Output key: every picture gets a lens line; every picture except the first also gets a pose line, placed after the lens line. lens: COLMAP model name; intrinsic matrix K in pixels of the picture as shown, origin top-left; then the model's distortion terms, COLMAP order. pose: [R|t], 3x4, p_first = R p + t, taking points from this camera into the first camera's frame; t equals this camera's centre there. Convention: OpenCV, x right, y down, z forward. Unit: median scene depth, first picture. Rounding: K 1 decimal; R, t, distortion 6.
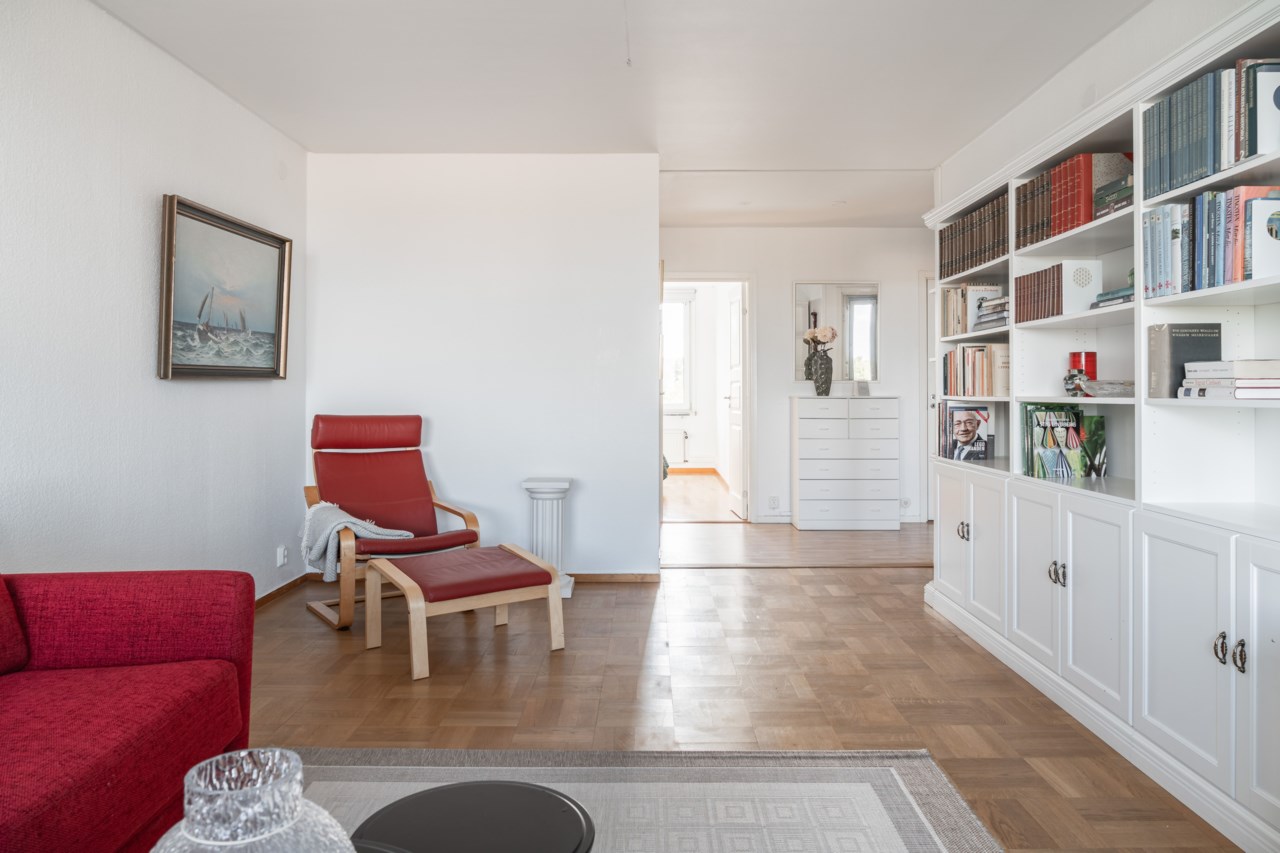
lens RADIAL K [[905.9, 0, 643.4], [0, 905.9, 387.4], [0, 0, 1]] dist [-0.003779, -0.001024]
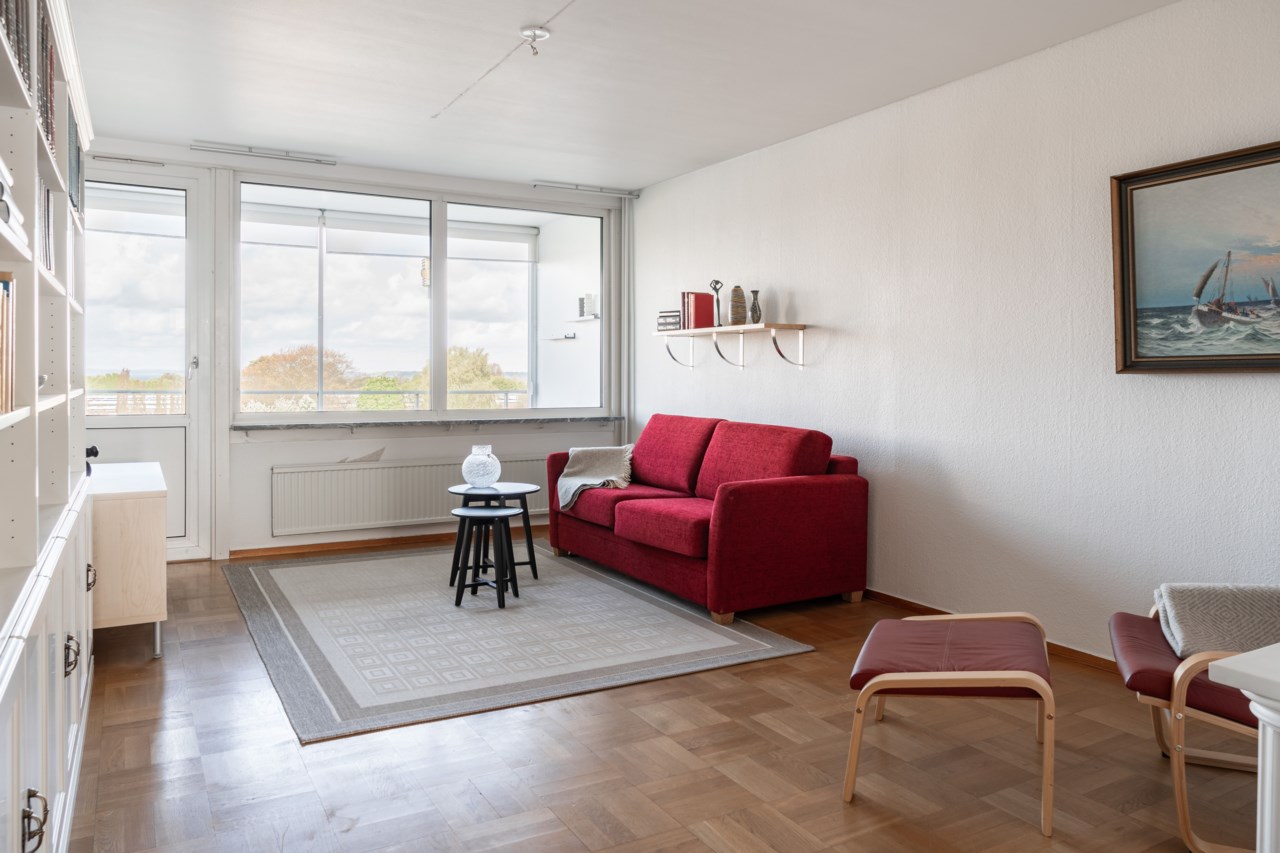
lens RADIAL K [[905.9, 0, 643.4], [0, 905.9, 387.4], [0, 0, 1]] dist [-0.003779, -0.001024]
pose [[-0.869691, 0.003513, -0.493583, 0.499961], [-0.002967, 0.999919, 0.012344, -0.006966], [0.493587, 0.012200, -0.869611, 2.160239]]
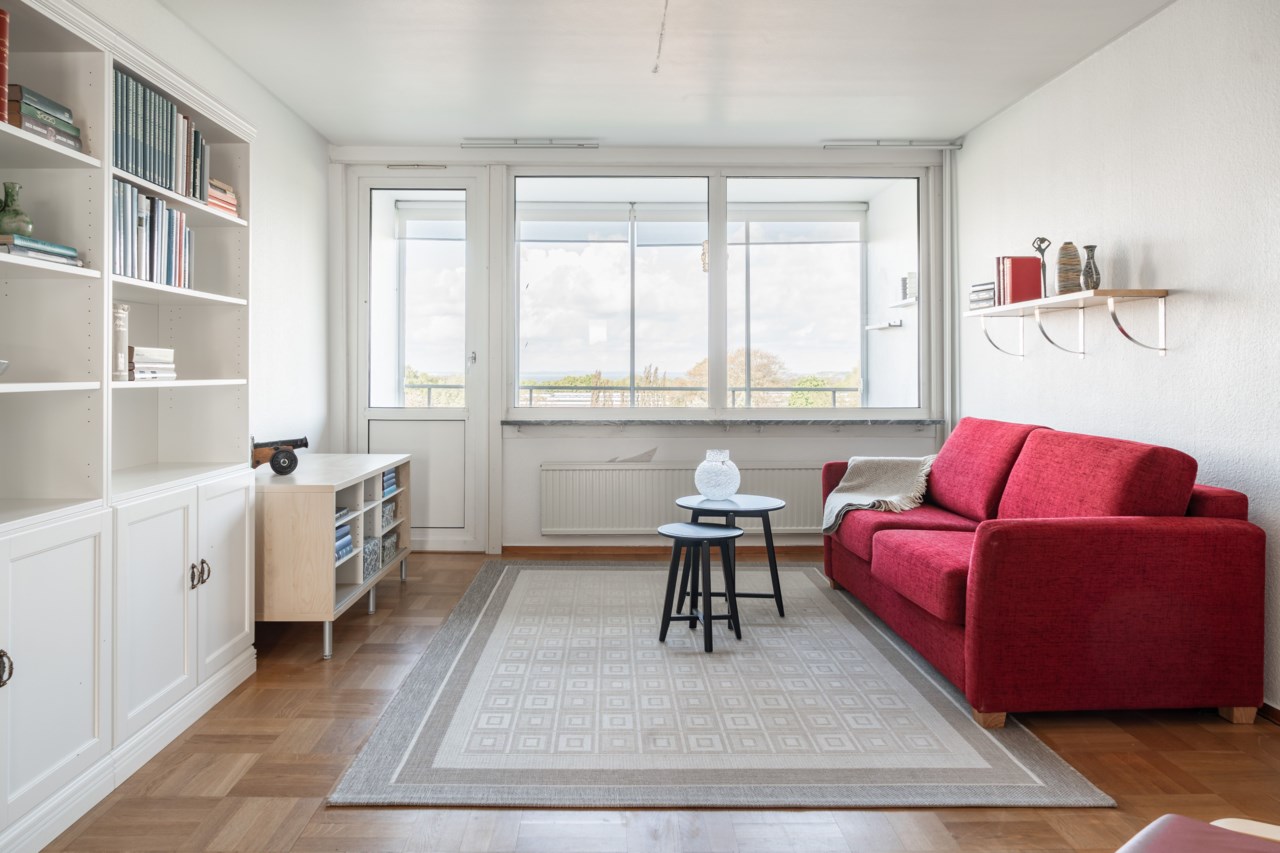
lens RADIAL K [[883.2, 0, 613.4], [0, 883.2, 366.2], [0, 0, 1]] dist [-0.005051, -0.003696]
pose [[-0.999934, -0.001068, -0.011441, 0.059849], [-0.000951, 0.999947, -0.010233, 0.006604], [0.011452, -0.010221, -0.999882, 1.908657]]
